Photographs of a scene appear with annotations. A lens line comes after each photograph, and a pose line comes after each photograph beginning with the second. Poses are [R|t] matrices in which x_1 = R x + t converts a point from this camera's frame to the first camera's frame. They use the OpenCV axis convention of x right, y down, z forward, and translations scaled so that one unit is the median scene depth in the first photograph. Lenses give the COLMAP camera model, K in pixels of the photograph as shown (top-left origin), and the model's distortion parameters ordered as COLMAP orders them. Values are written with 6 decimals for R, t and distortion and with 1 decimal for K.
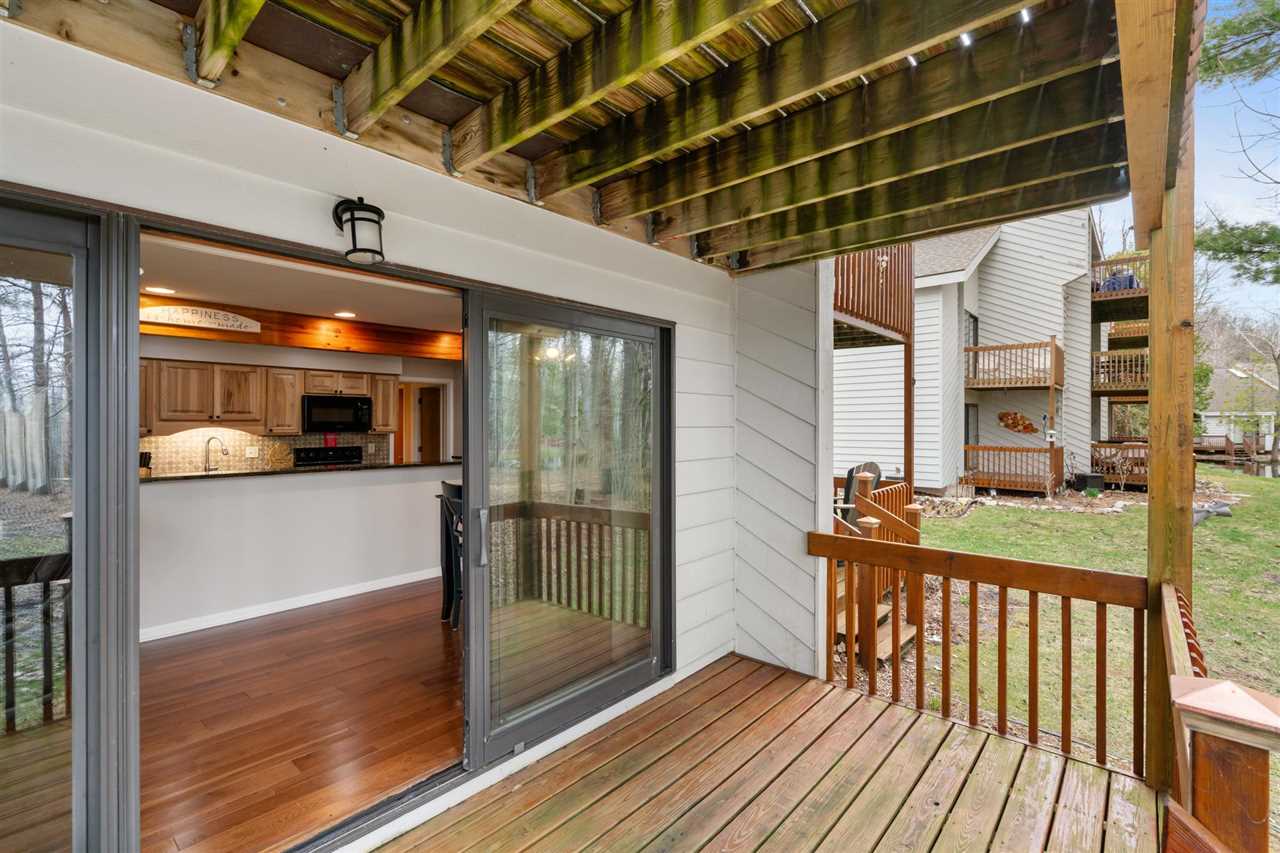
lens RADIAL K [[572.9, 0, 639.5], [0, 572.9, 429.6], [0, 0, 1]] dist [-0.000038, 0.000037]
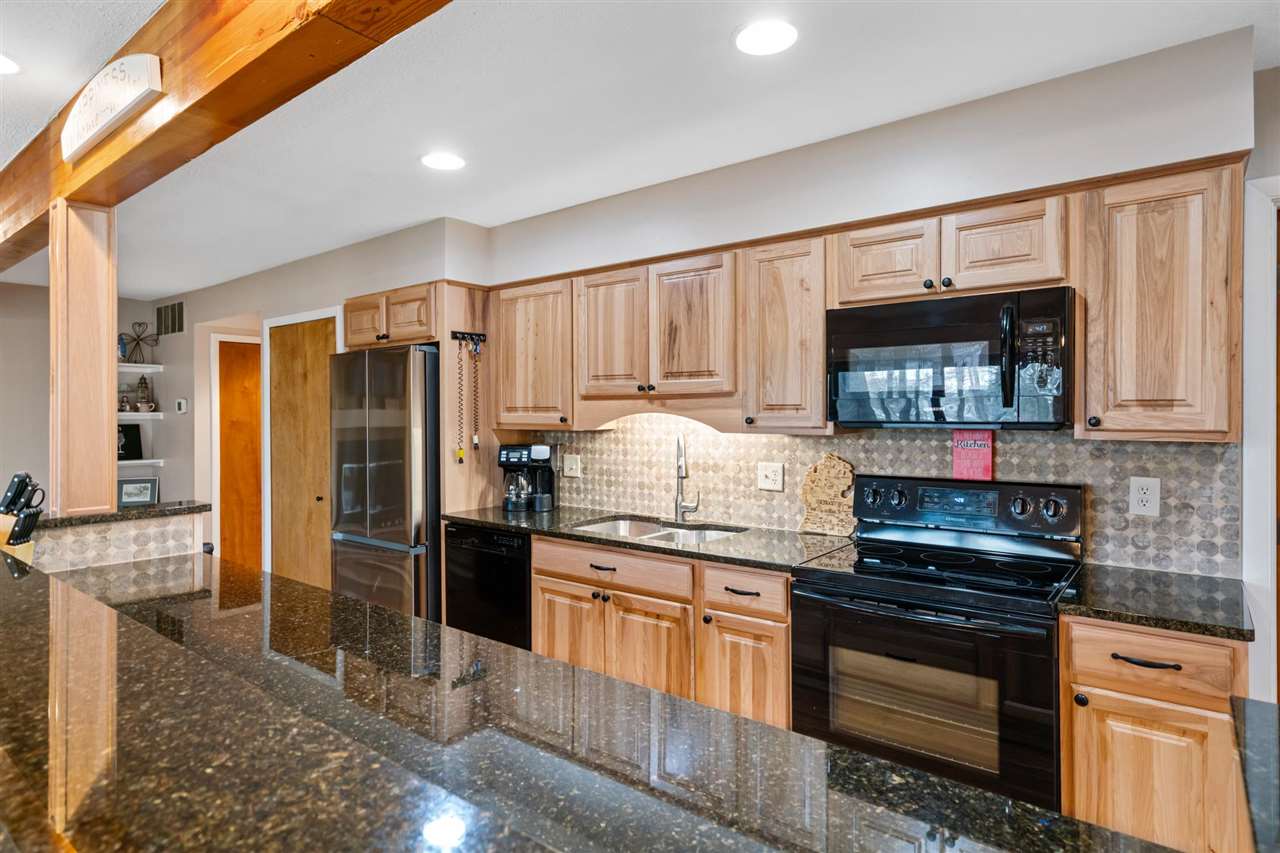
lens RADIAL K [[691.1, 0, 643.7], [0, 691.1, 418.4], [0, 0, 1]] dist [0.003675, 0.000162]
pose [[0.057781, 0.006756, -0.998306, -0.224493], [-0.005324, 0.999965, 0.006459, -0.002590], [0.998315, 0.004942, 0.057815, 0.946671]]
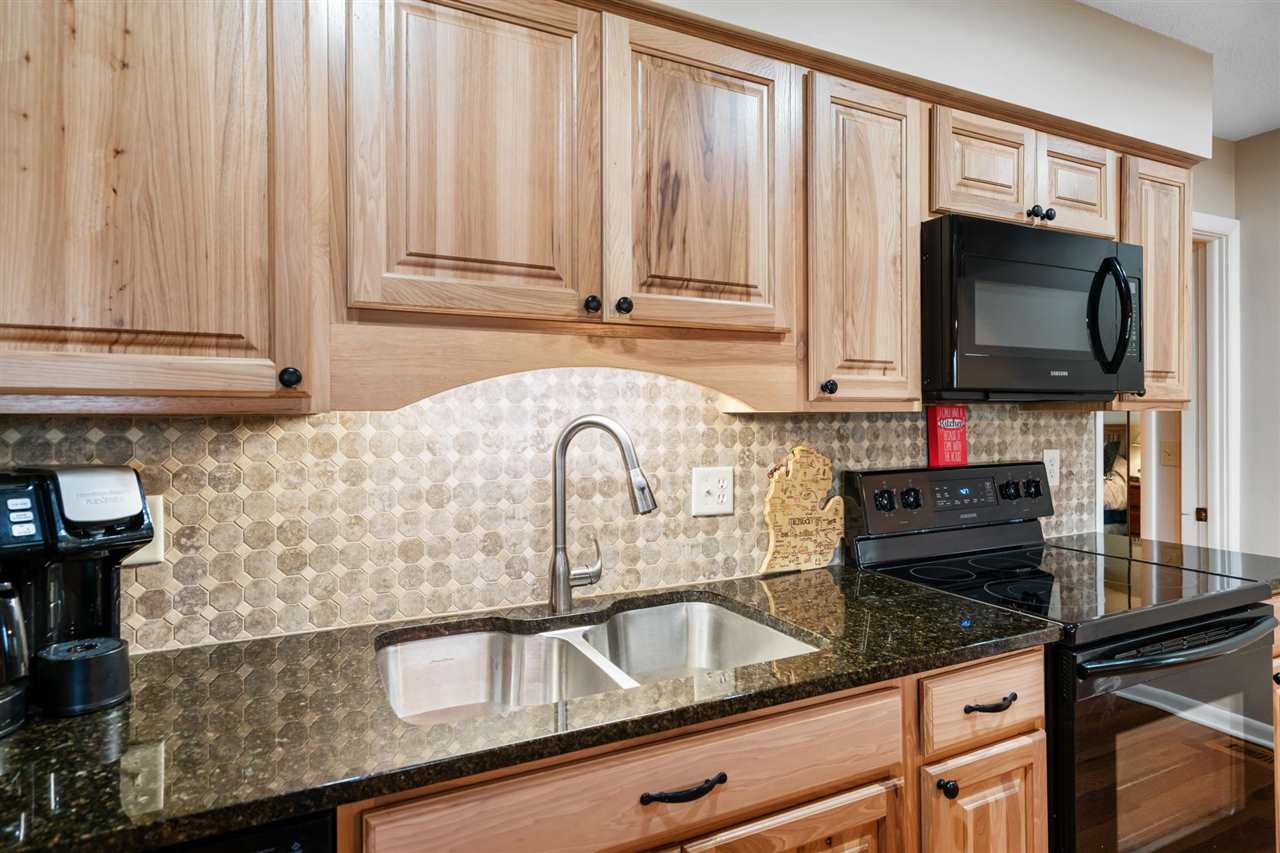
lens RADIAL K [[691.1, 0, 643.7], [0, 691.1, 418.4], [0, 0, 1]] dist [0.003675, 0.000162]
pose [[0.920507, -0.007526, -0.390654, -0.634784], [0.004713, 0.999956, -0.008158, 0.014375], [0.390698, 0.005668, 0.920502, 0.791038]]
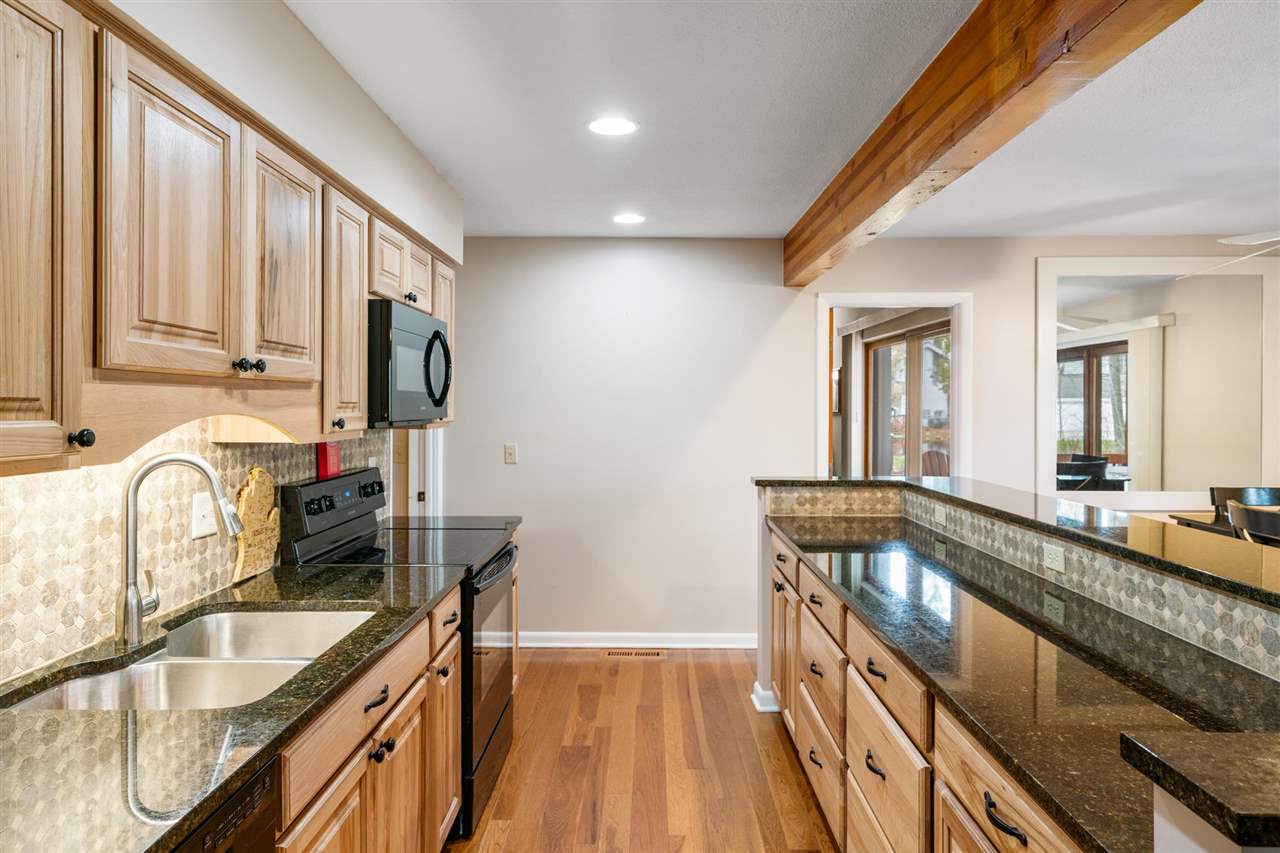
lens RADIAL K [[794.3, 0, 635.1], [0, 794.3, 404.2], [0, 0, 1]] dist [0.003543, 0.000903]
pose [[0.764178, -0.001252, 0.645004, -0.805446], [0.007323, 0.999951, -0.006735, -0.003986], [-0.644963, 0.009870, 0.764150, 0.662449]]
